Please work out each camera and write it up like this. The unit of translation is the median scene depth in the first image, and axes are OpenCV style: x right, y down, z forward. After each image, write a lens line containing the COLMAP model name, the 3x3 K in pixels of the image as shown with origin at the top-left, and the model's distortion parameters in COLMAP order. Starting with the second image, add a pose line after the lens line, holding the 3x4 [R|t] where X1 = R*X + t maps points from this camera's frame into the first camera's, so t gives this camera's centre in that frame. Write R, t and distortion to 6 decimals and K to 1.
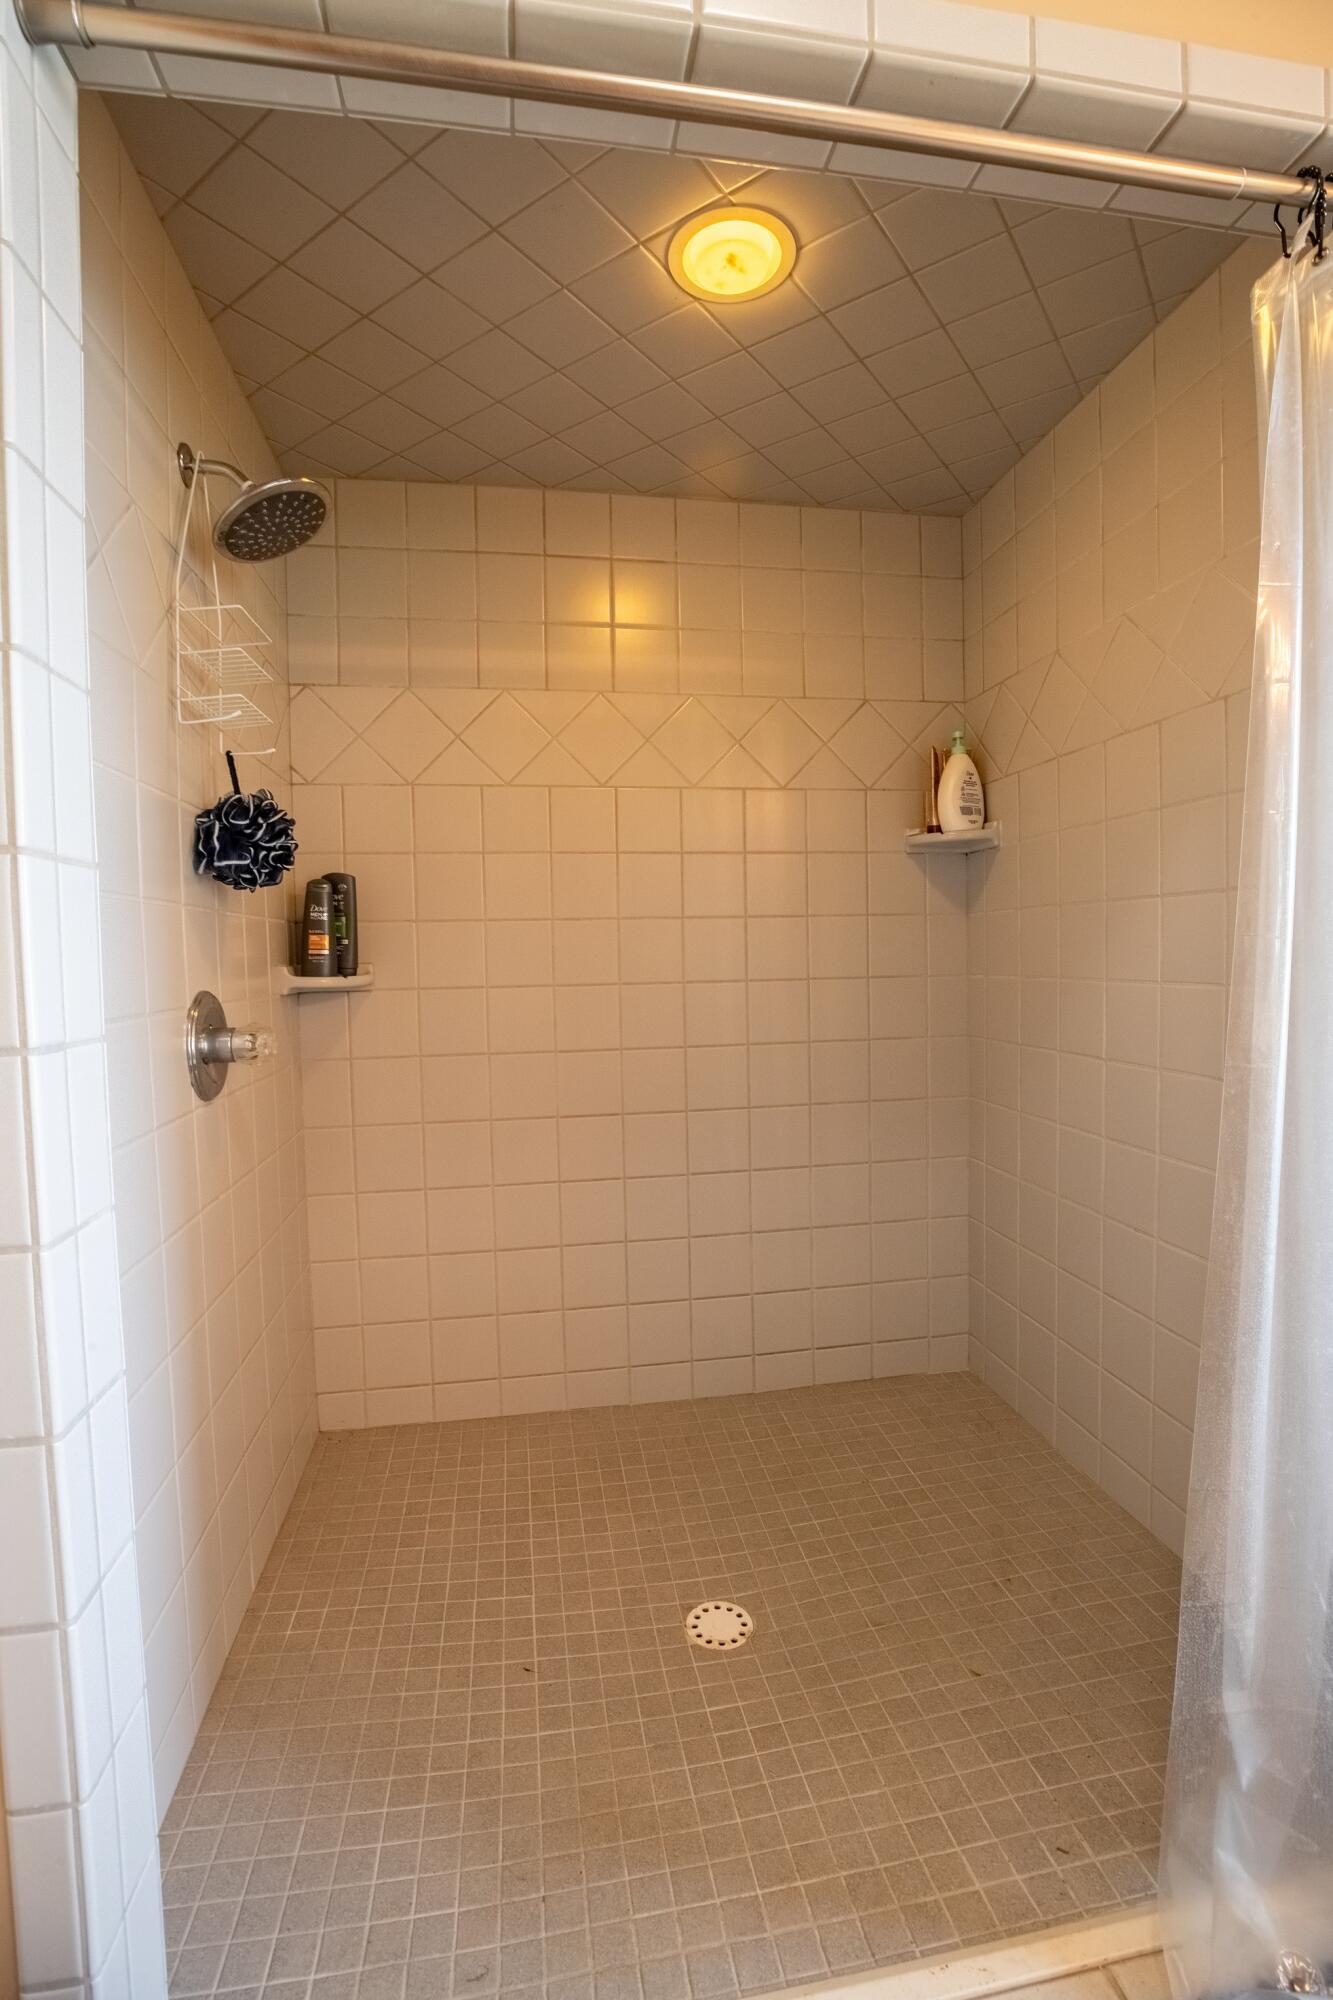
lens RADIAL K [[916.5, 0, 675.4], [0, 916.5, 996.4], [0, 0, 1]] dist [-0.042317, 0.009071]
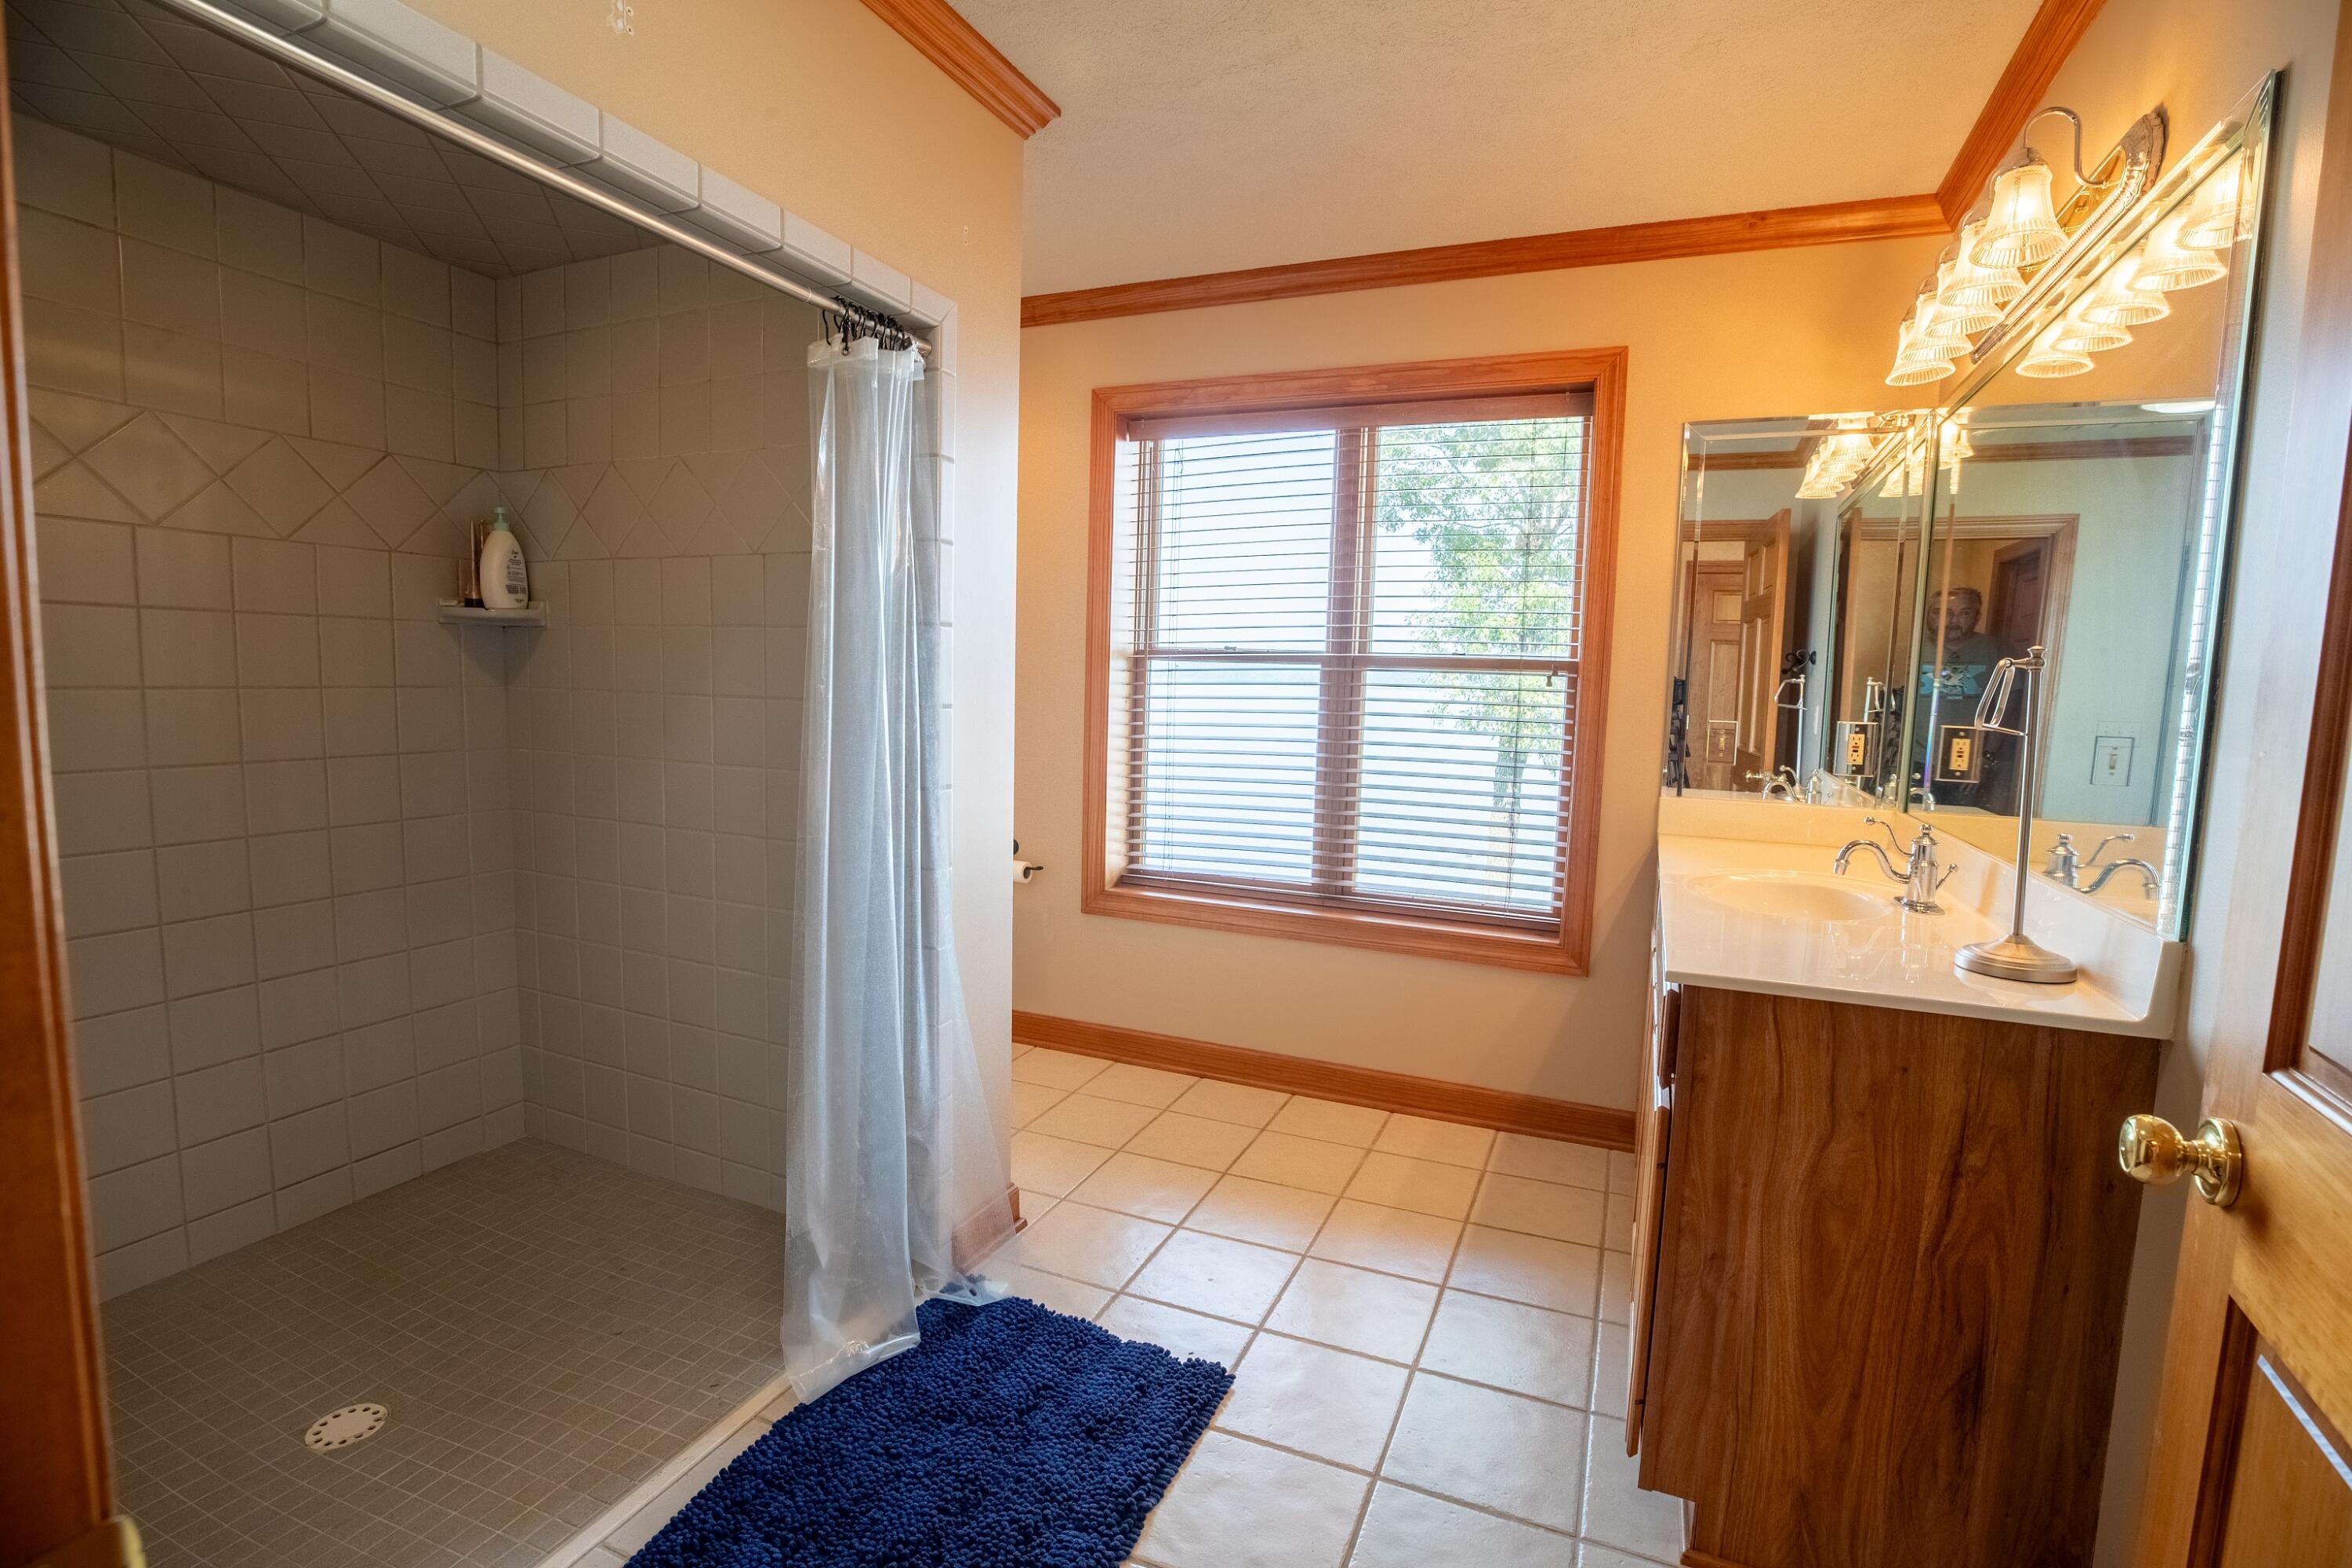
lens RADIAL K [[1077.9, 0, 1176.0], [0, 1077.9, 784.0], [0, 0, 1]] dist [-0.042317, 0.009071]
pose [[0.551084, -0.048551, 0.833036, -0.263007], [-0.000706, 0.998278, 0.058648, -0.056742], [-0.834449, -0.032908, 0.550101, -0.267802]]
